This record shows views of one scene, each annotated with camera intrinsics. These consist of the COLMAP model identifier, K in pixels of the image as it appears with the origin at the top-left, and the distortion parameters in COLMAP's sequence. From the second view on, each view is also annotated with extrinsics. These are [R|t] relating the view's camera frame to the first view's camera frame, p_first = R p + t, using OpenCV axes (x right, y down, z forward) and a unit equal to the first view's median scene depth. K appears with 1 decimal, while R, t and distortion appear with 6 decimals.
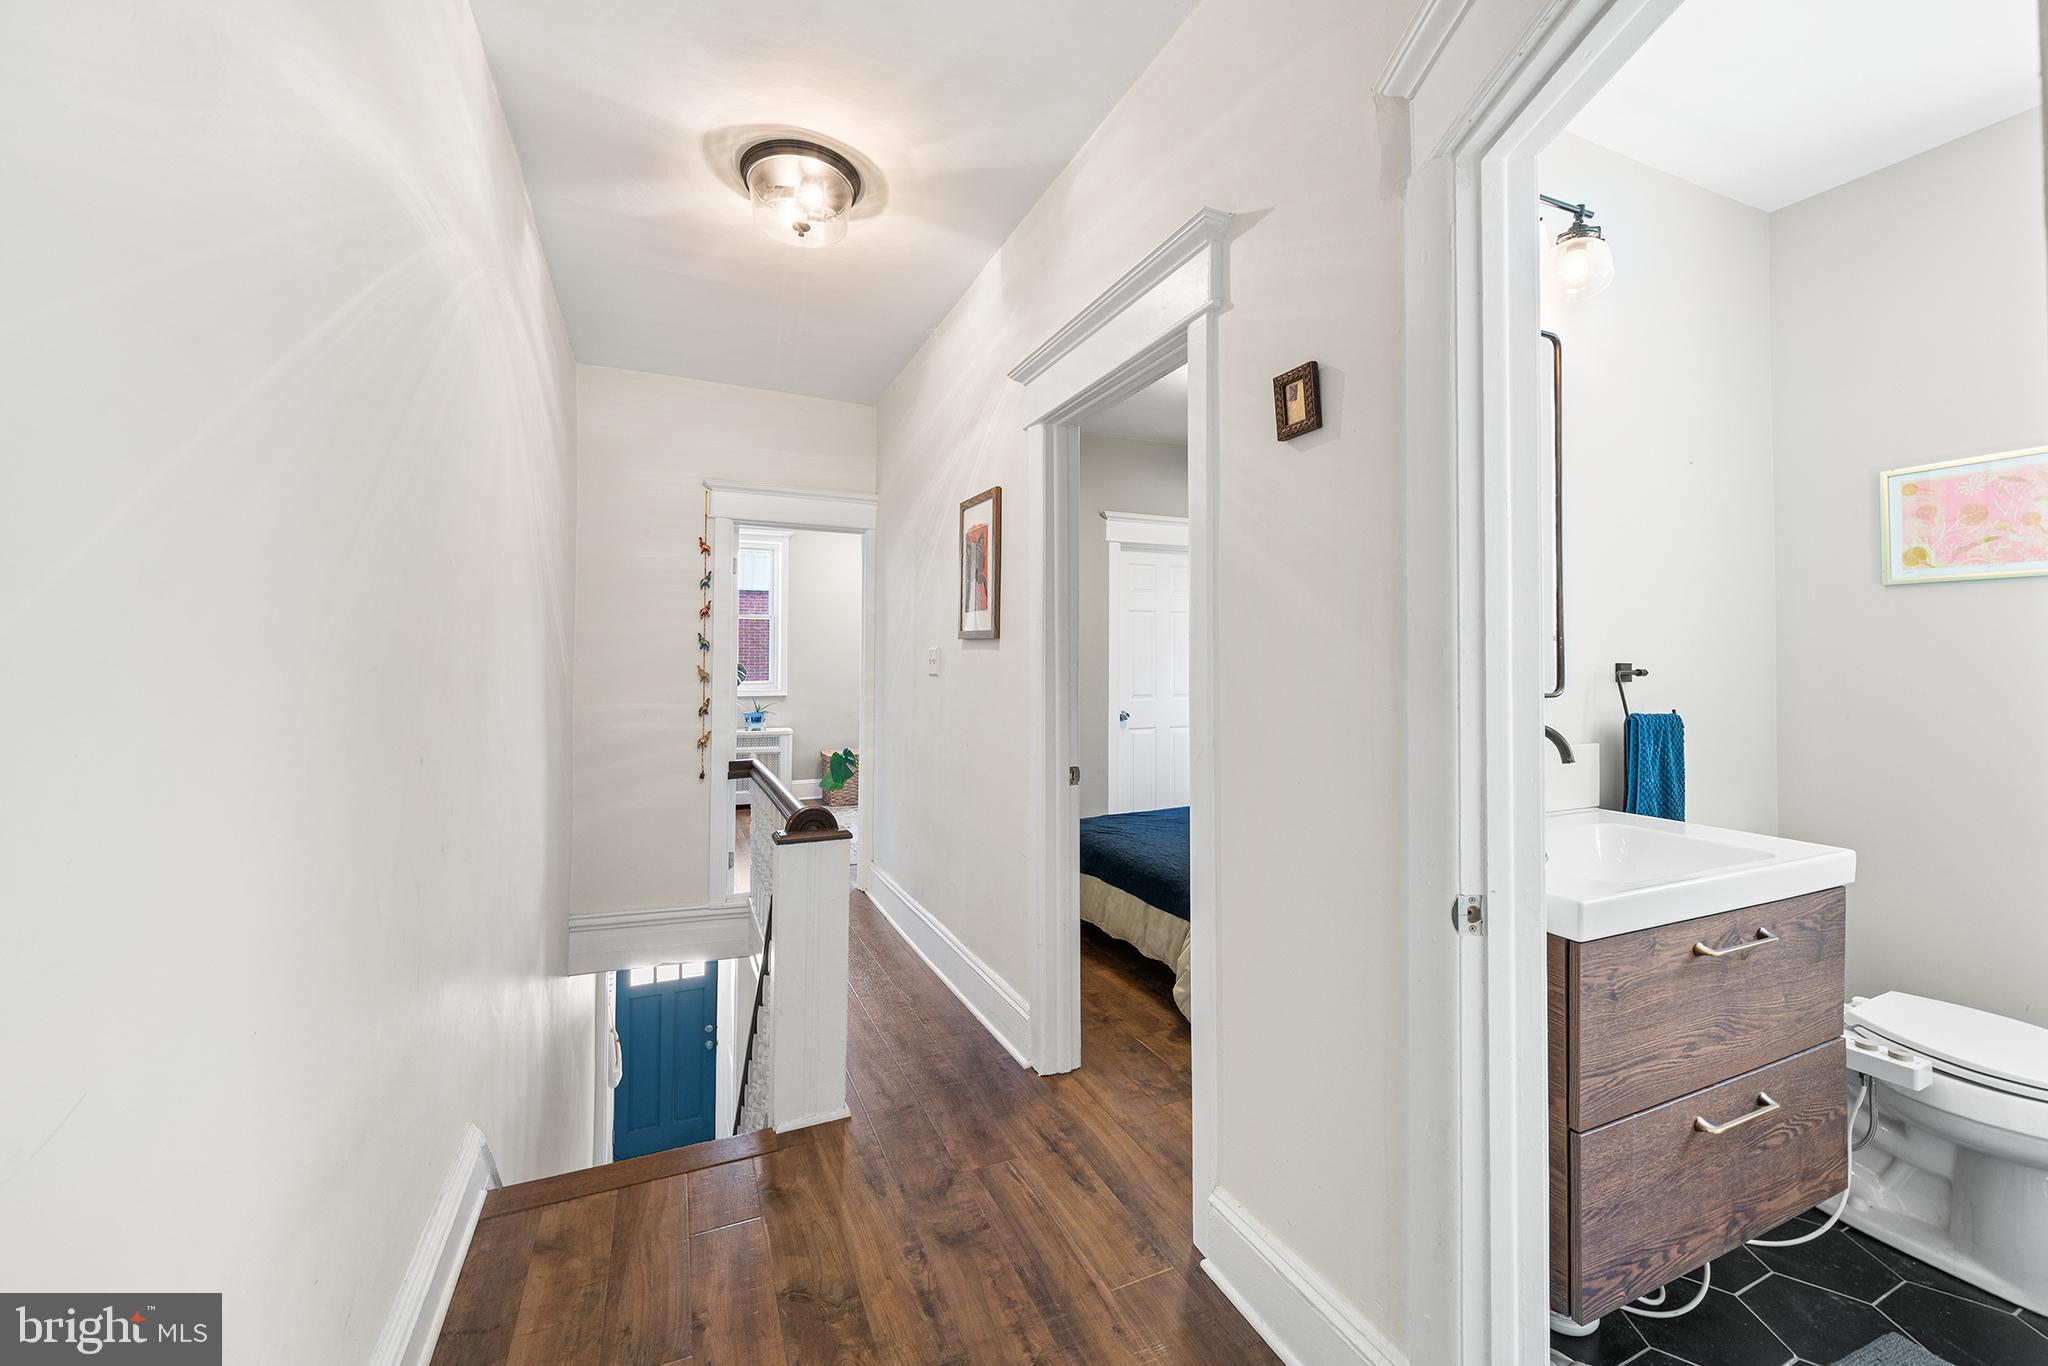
lens RADIAL K [[804.5, 0, 1025.8], [0, 804.5, 645.6], [0, 0, 1]] dist [-0.001025, -0.000423]
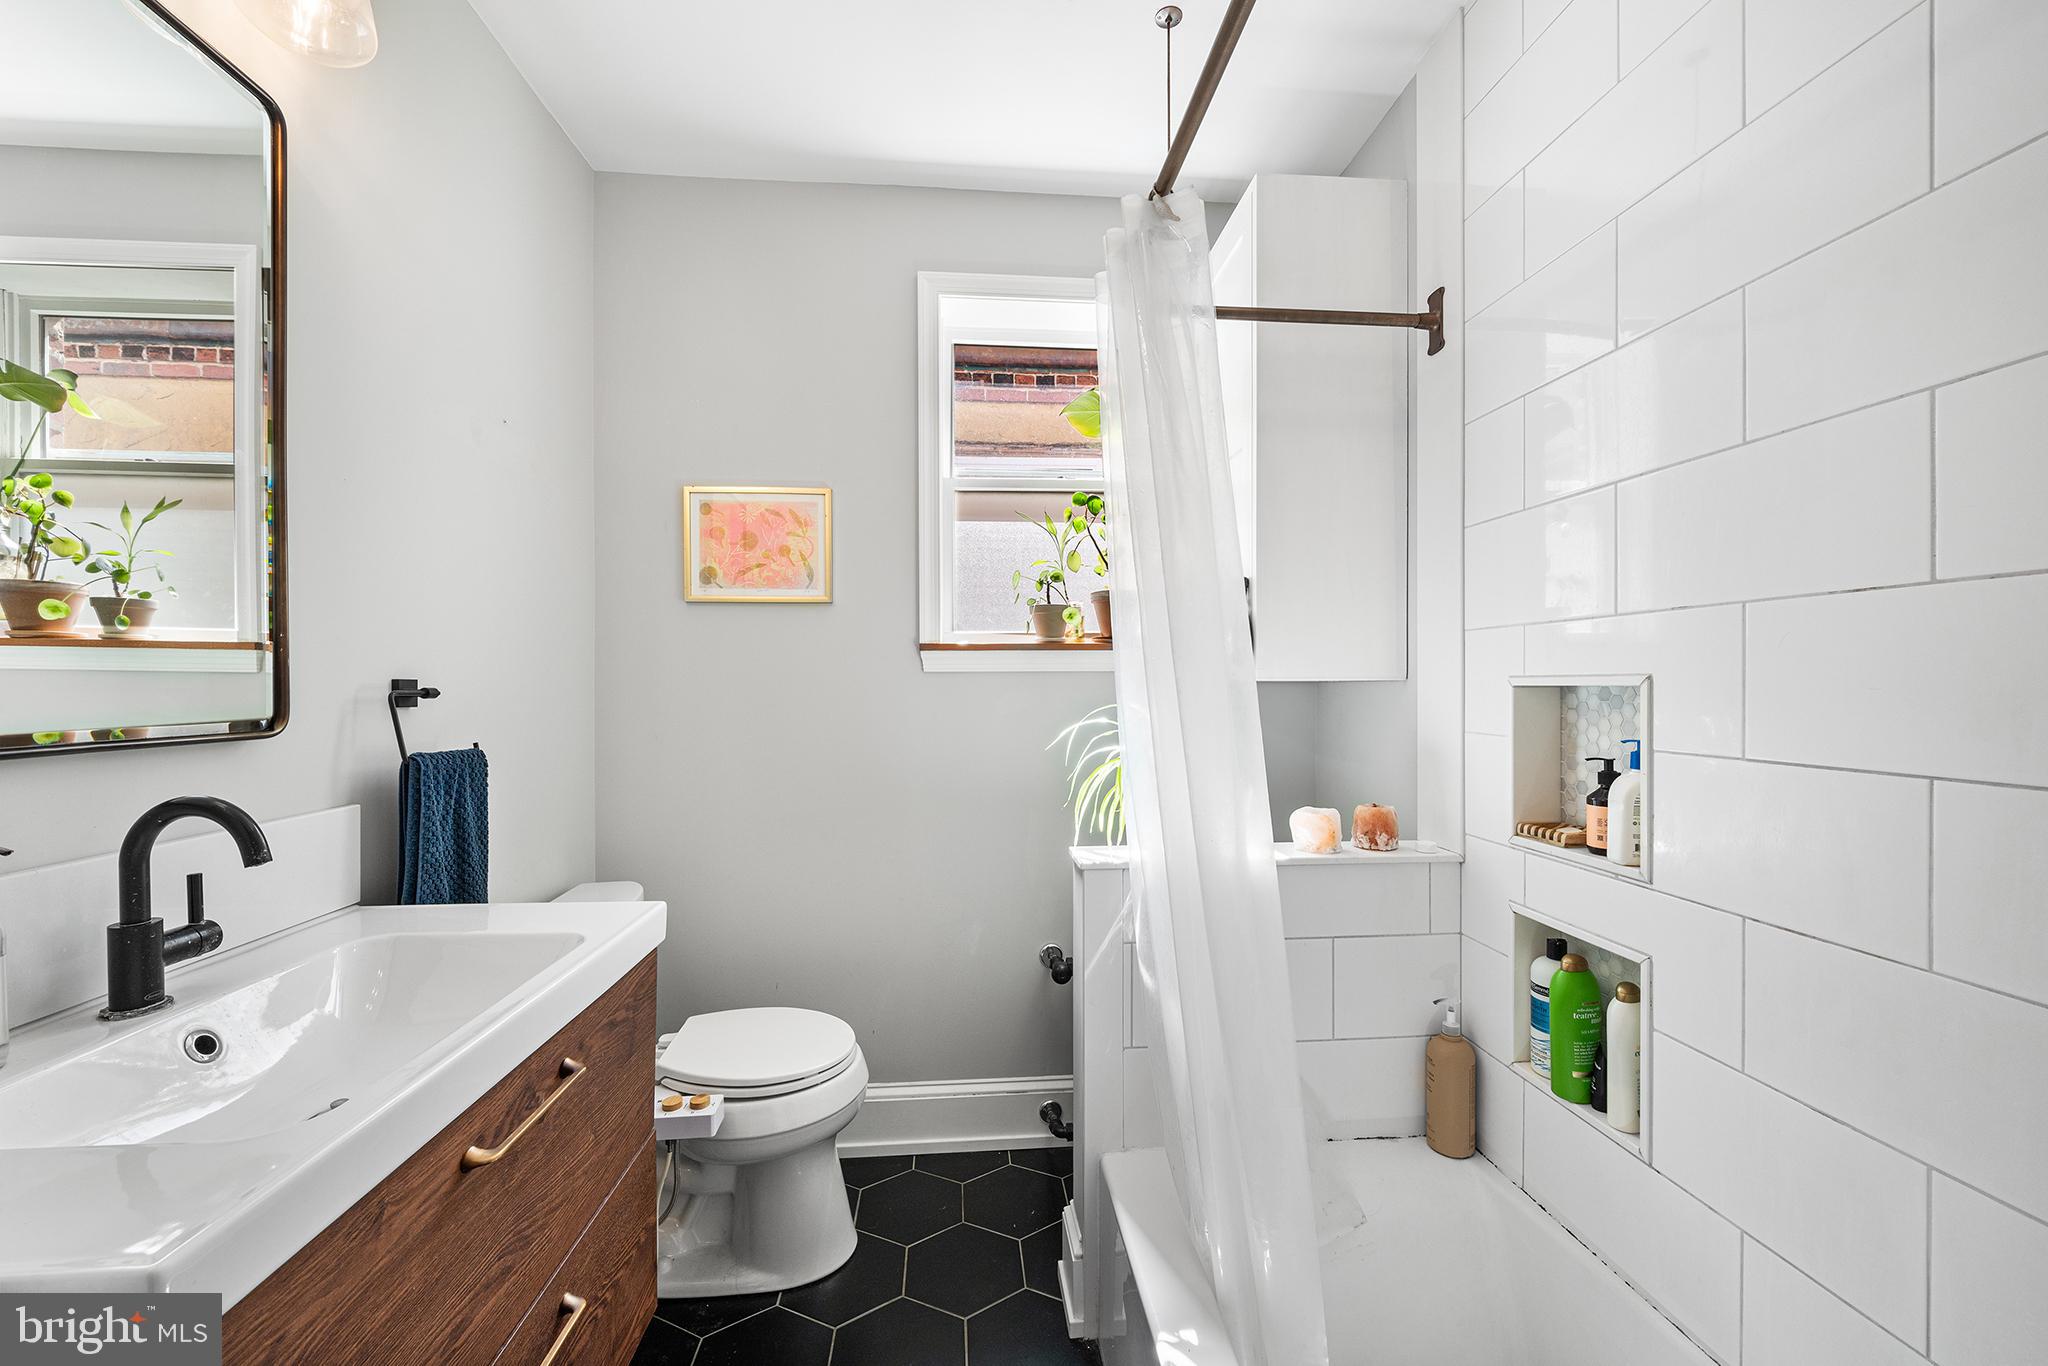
lens RADIAL K [[805.2, 0, 1024.0], [0, 805.2, 683.0], [0, 0, 1]] dist [0.000082, 0.000069]
pose [[0.330111, -0.000577, 0.943942, 0.296737], [-0.011868, 0.999918, 0.004761, 0.016683], [-0.943867, -0.012774, 0.330078, 0.305484]]
